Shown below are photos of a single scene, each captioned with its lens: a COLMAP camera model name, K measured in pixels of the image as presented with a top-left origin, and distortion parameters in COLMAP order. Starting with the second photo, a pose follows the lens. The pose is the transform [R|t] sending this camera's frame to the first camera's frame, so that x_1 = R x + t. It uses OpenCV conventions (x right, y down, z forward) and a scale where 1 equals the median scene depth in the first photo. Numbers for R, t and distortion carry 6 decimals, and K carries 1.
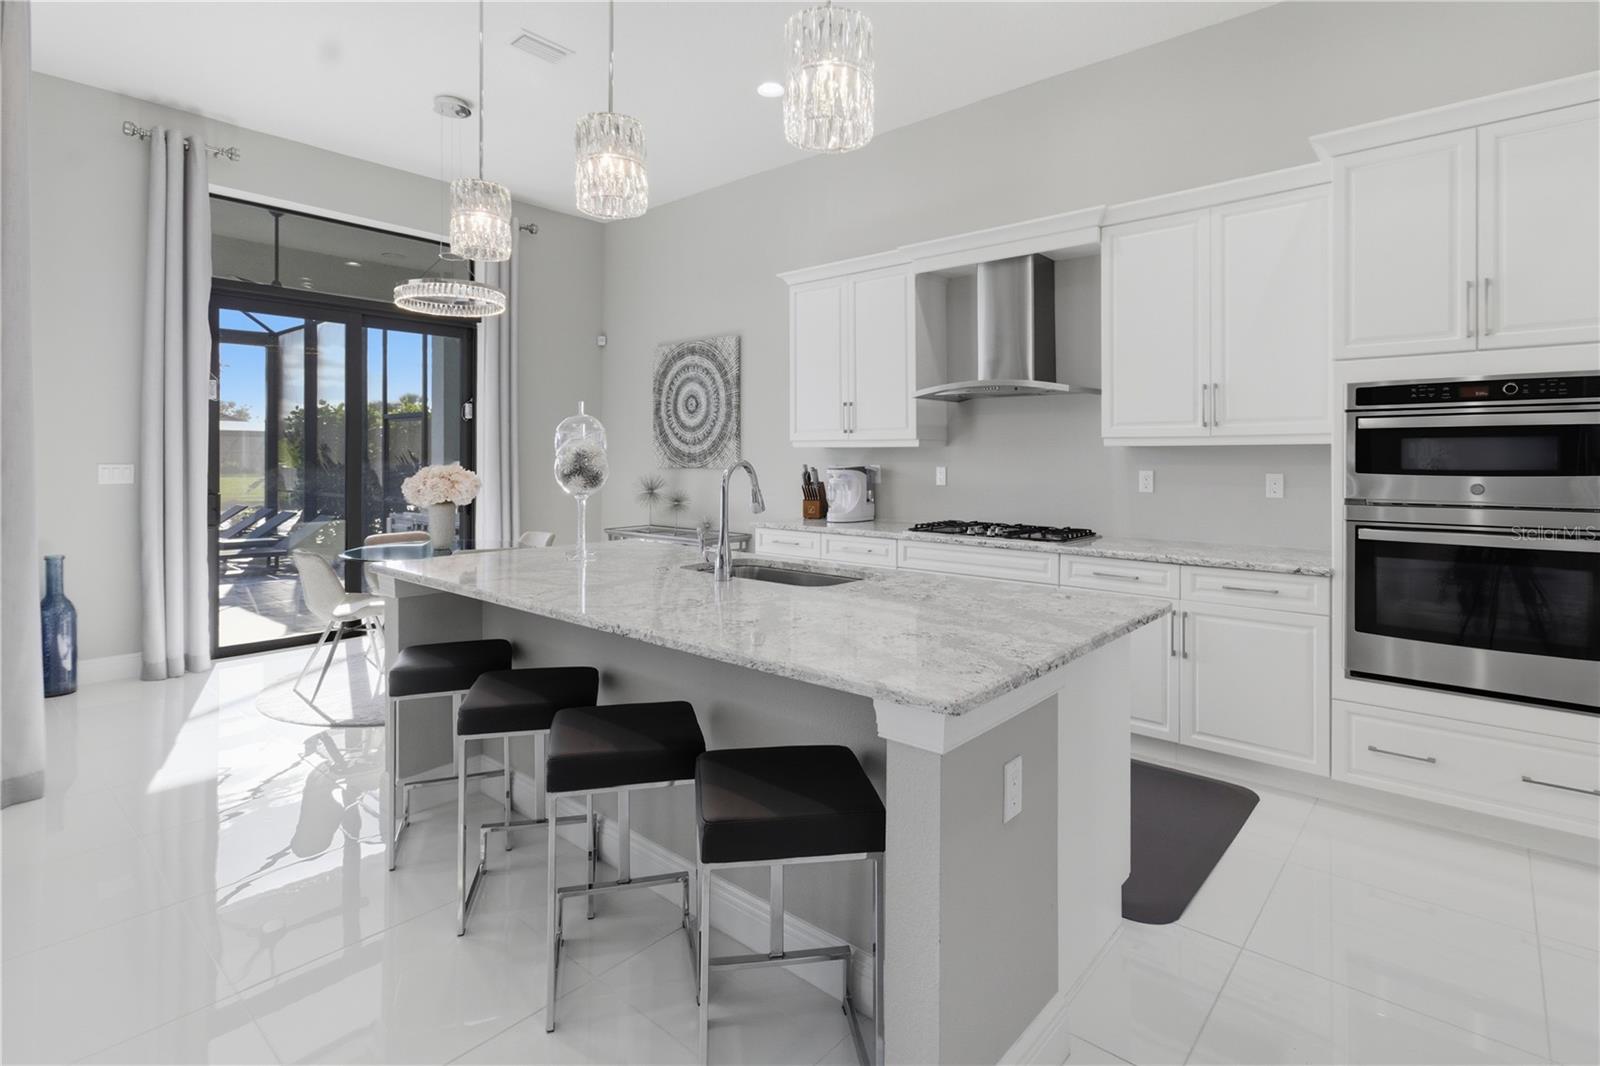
lens RADIAL K [[794.0, 0, 803.7], [0, 794.0, 456.7], [0, 0, 1]] dist [-0.026723, -0.000113]
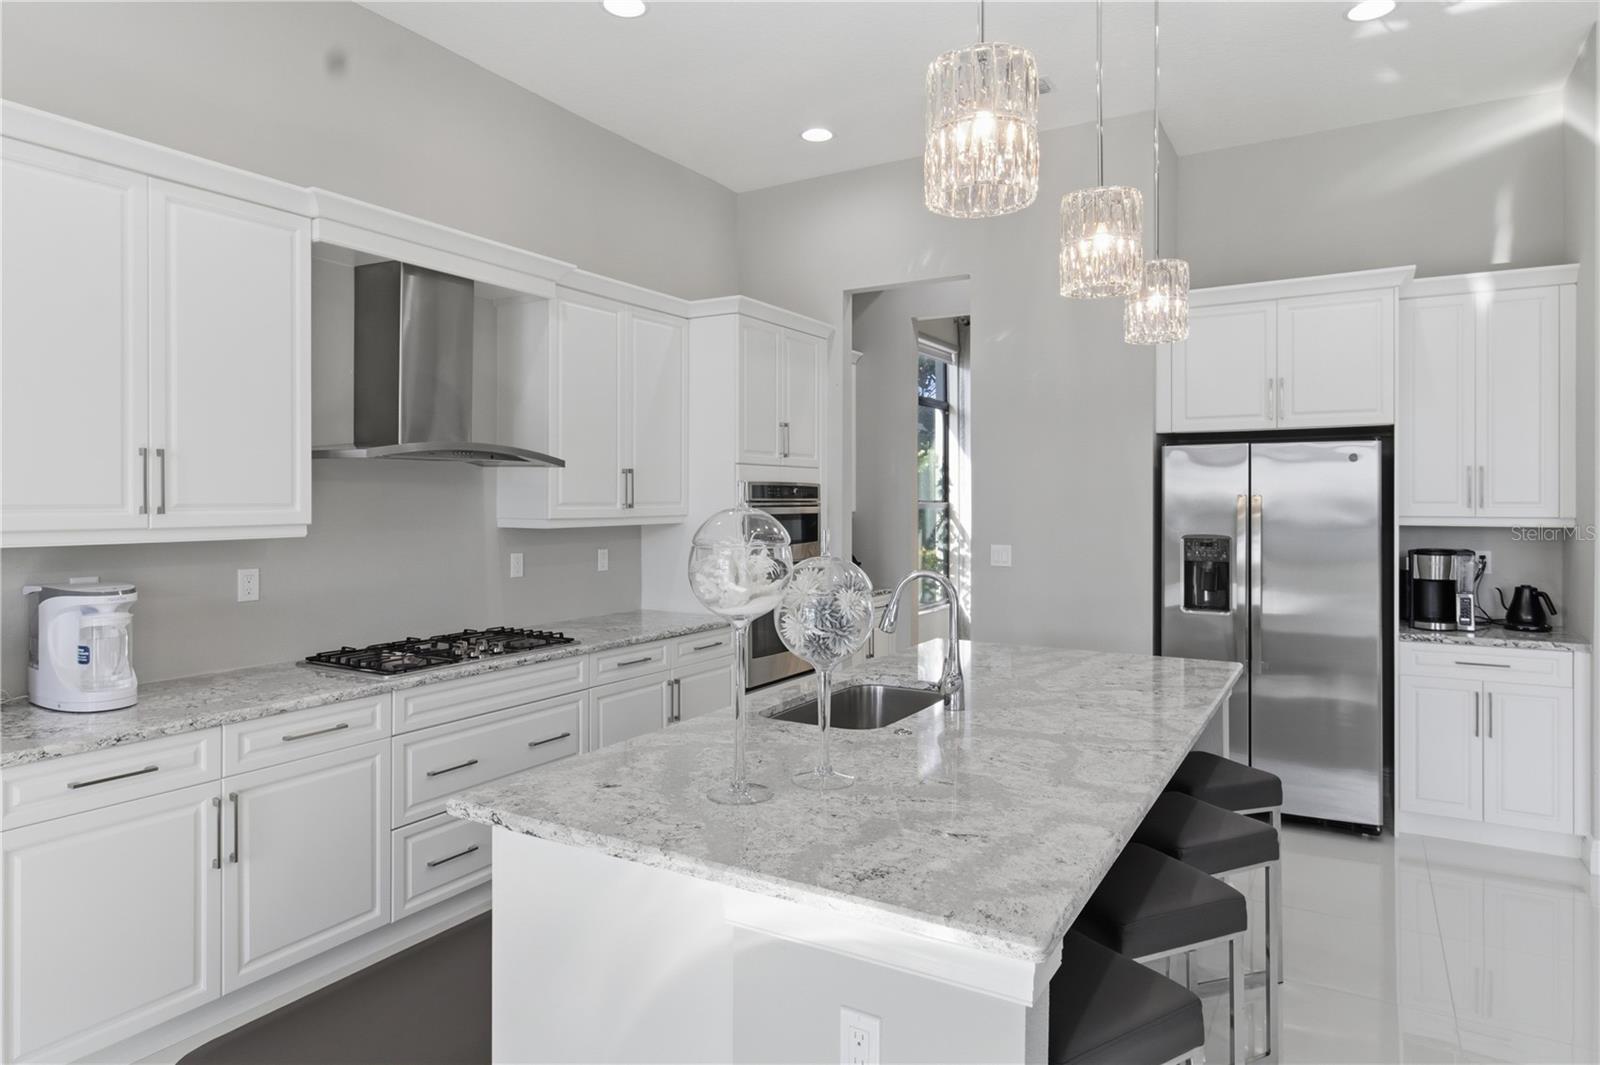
lens RADIAL K [[928.3, 0, 800.0], [0, 928.3, 532.5], [0, 0, 1]] dist [-0.001809, -0.000116]
pose [[-0.172976, -0.037961, 0.984194, -0.675877], [-0.002956, 0.999272, 0.038023, -0.048008], [-0.984922, 0.003668, -0.172963, 0.863492]]
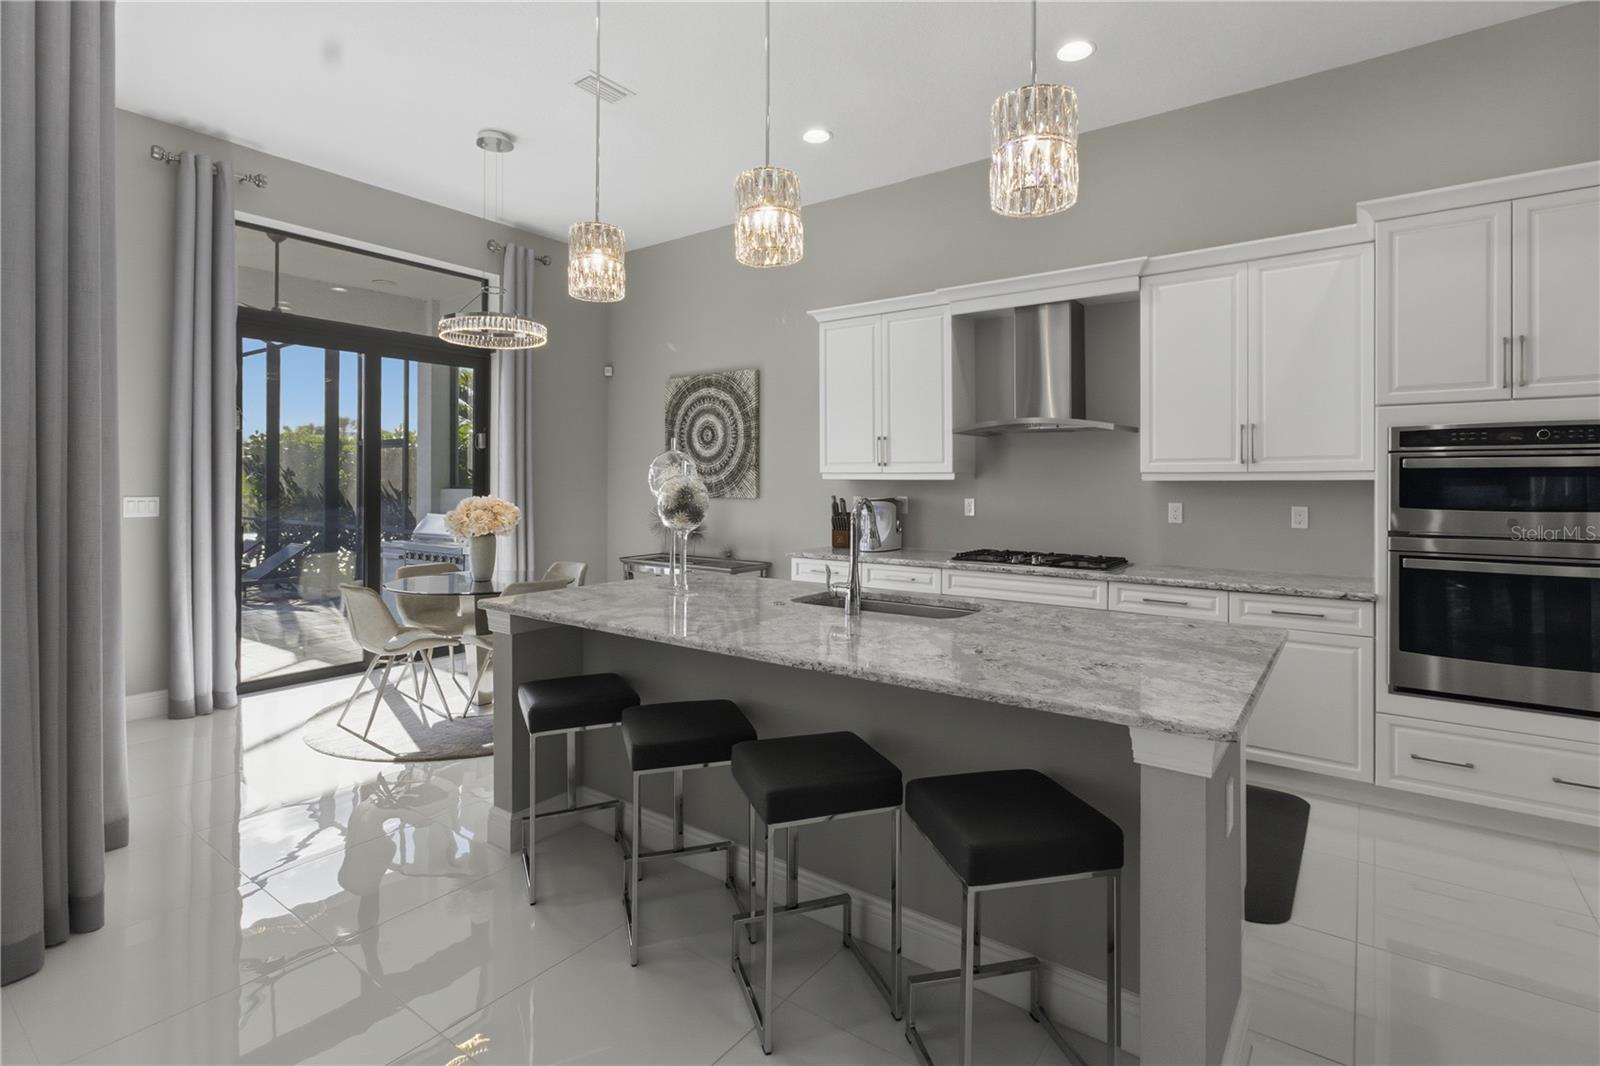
lens RADIAL K [[777.2, 0, 788.4], [0, 777.2, 477.1], [0, 0, 1]] dist [-0.027778, 0.000817]
pose [[0.997465, 0.000410, 0.071157, -0.167463], [-0.000167, 0.999994, -0.003420, -0.013547], [-0.071158, 0.003399, 0.997459, -0.011198]]
